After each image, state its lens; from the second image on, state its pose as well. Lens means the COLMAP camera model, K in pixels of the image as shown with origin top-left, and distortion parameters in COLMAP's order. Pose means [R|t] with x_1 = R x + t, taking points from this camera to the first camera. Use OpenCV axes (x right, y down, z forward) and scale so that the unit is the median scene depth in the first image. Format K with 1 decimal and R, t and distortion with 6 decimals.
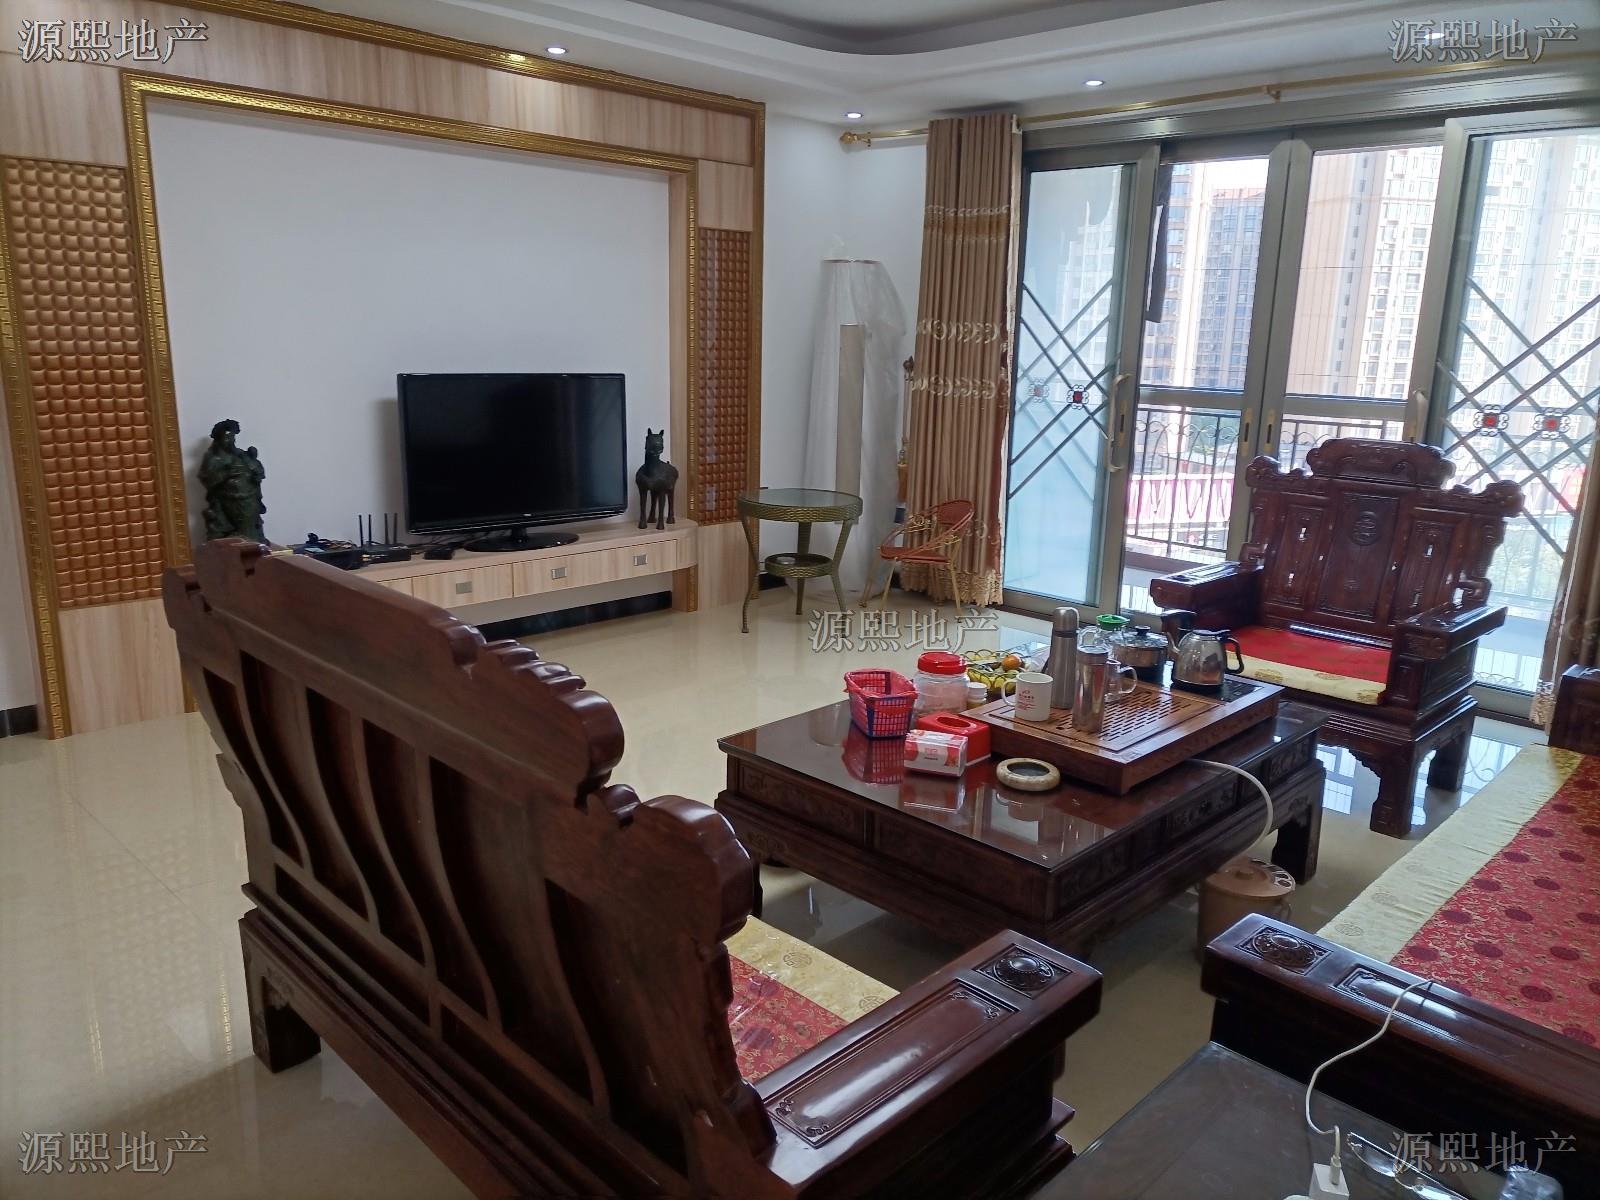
lens RADIAL K [[1181.7, 0, 803.5], [0, 1181.7, 605.8], [0, 0, 1]] dist [0.050556, -0.043837]
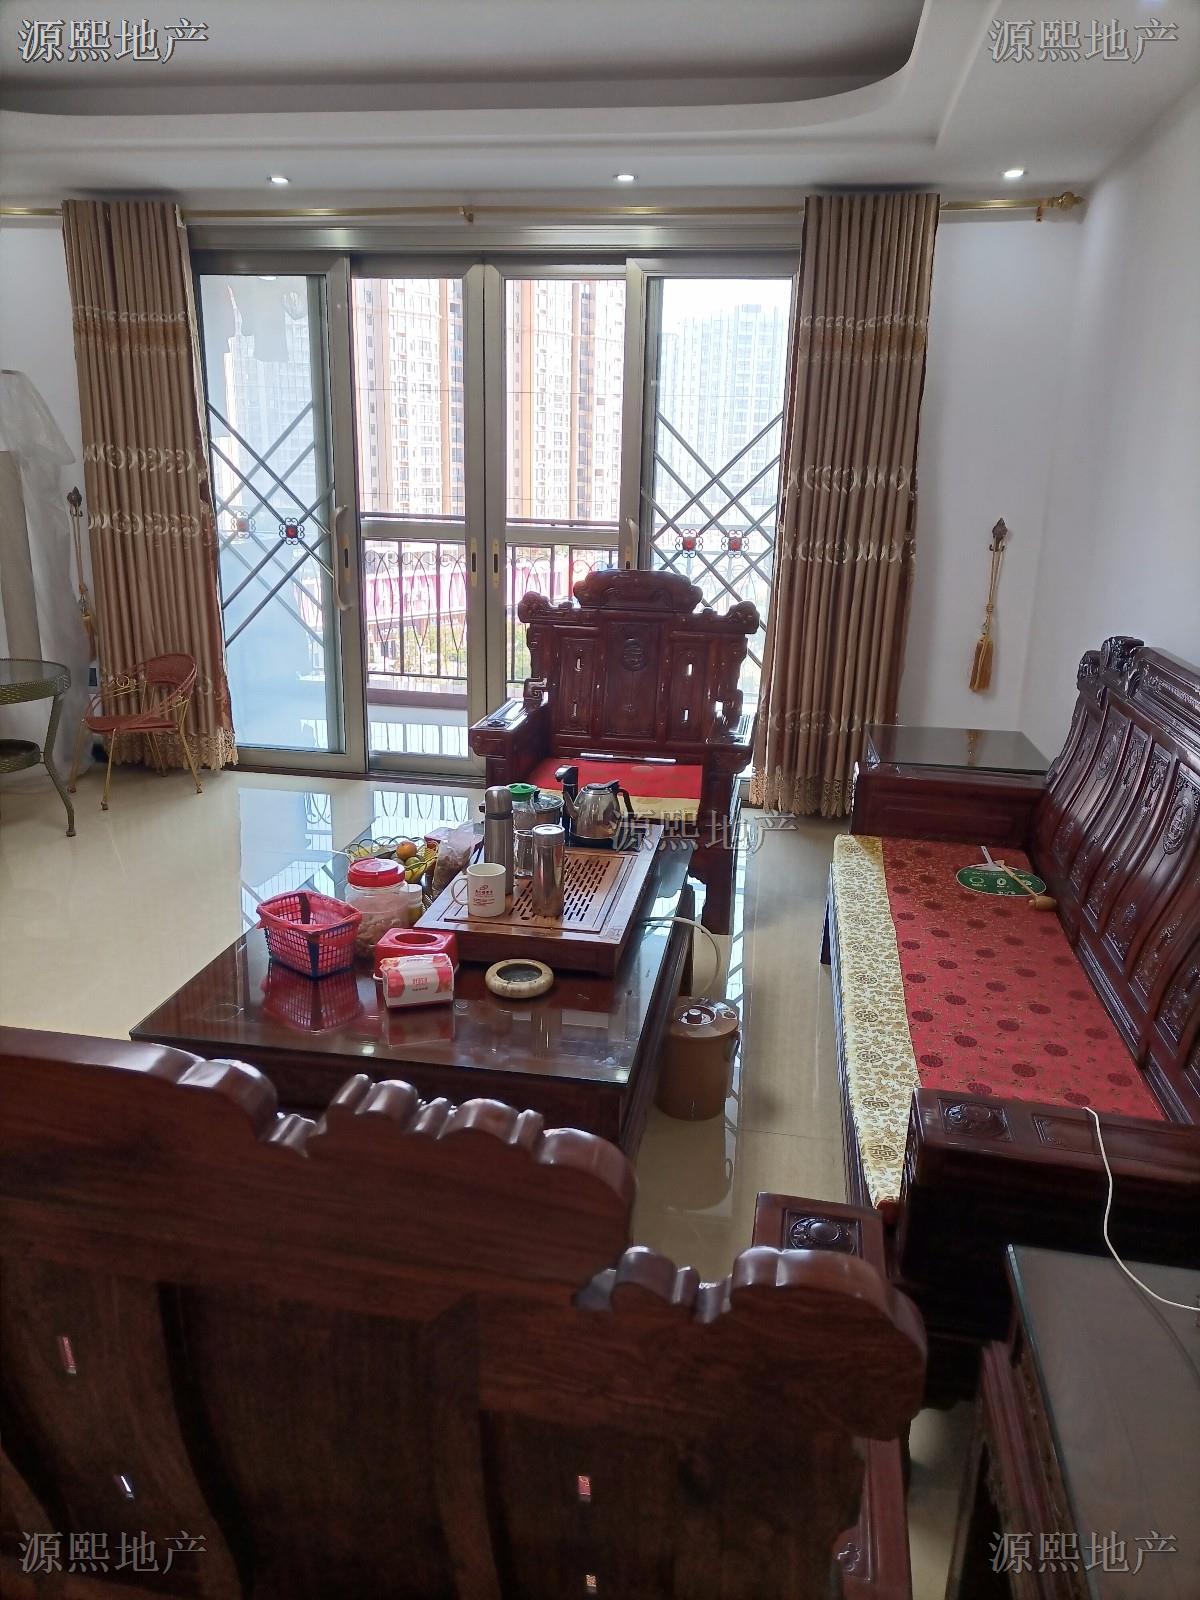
lens RADIAL K [[1181.7, 0, 592.6], [0, 1181.7, 798.1], [0, 0, 1]] dist [0.050556, -0.043837]
pose [[0.823262, -0.167046, 0.542526, -0.141845], [0.128953, 0.985769, 0.107841, -0.052070], [-0.552820, -0.018821, 0.833088, 0.124106]]
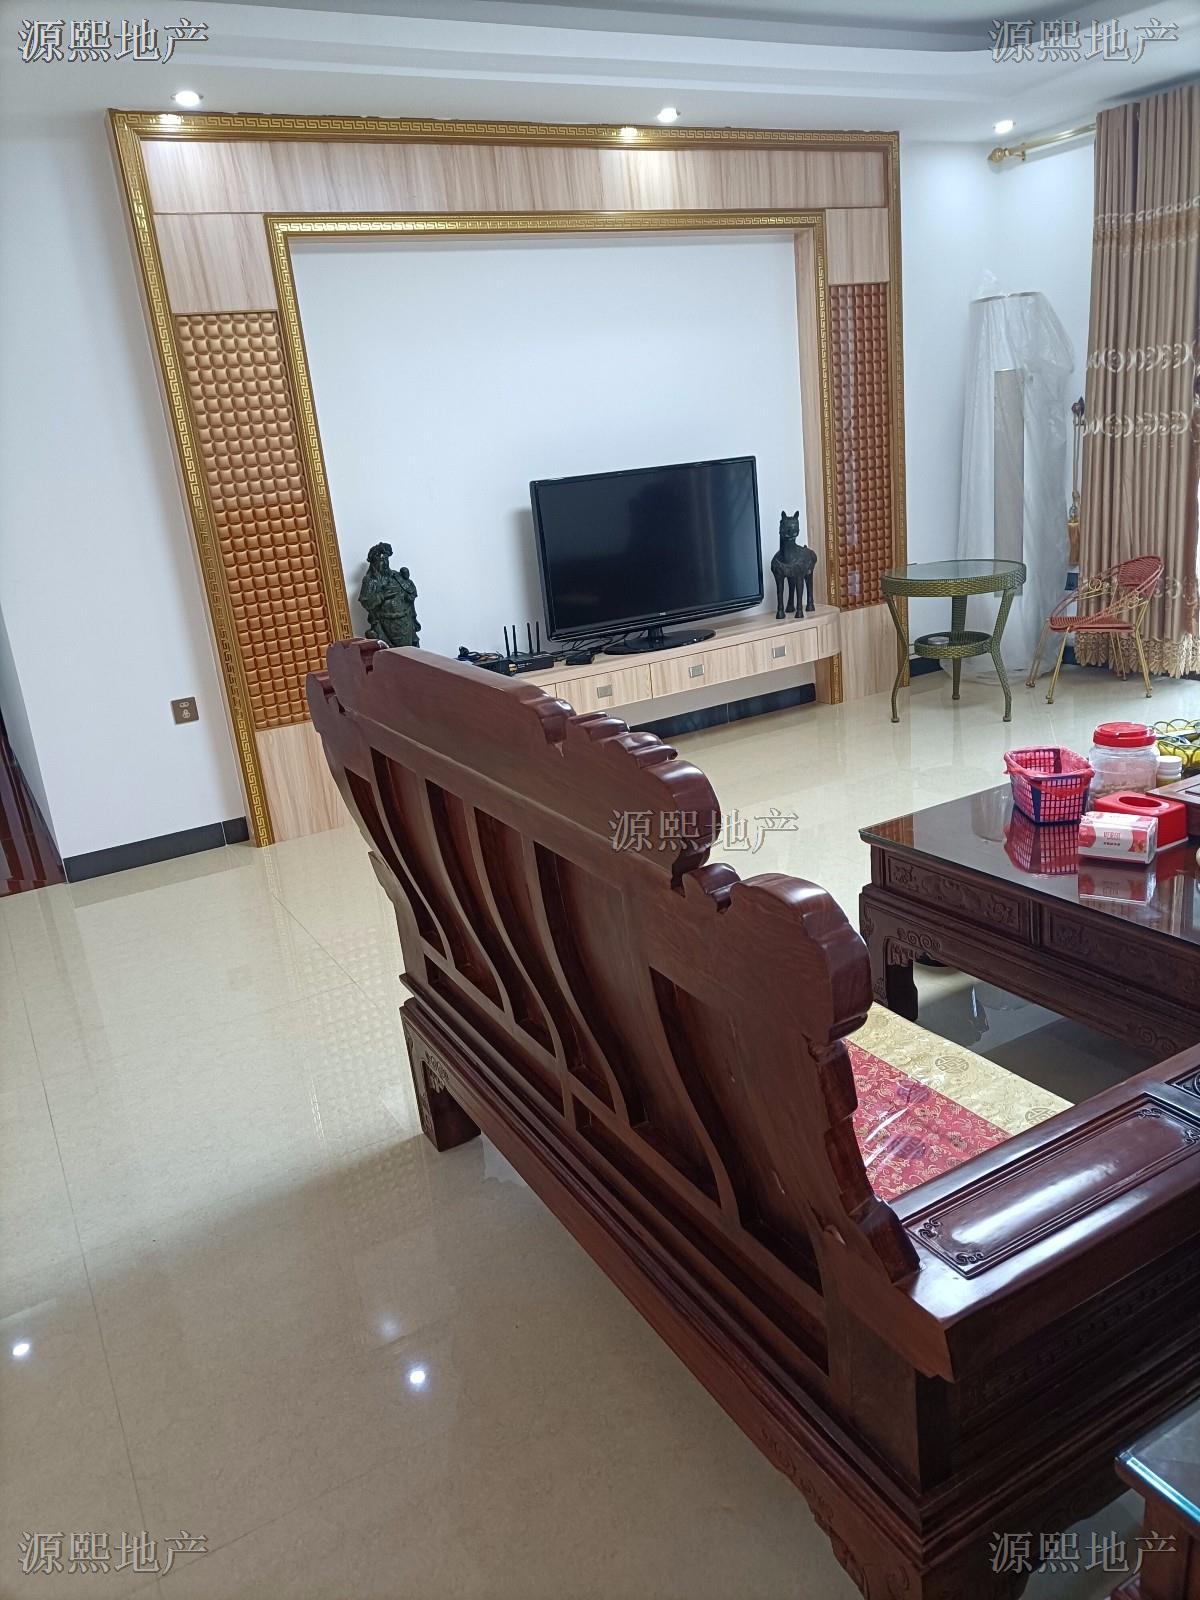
lens RADIAL K [[1181.7, 0, 600.5], [0, 1181.7, 805.0], [0, 0, 1]] dist [0.050556, -0.043837]
pose [[0.953664, -0.033897, -0.298958, 0.007450], [0.057341, 0.995898, 0.069998, 0.011016], [0.295359, -0.083897, 0.951696, 0.036778]]
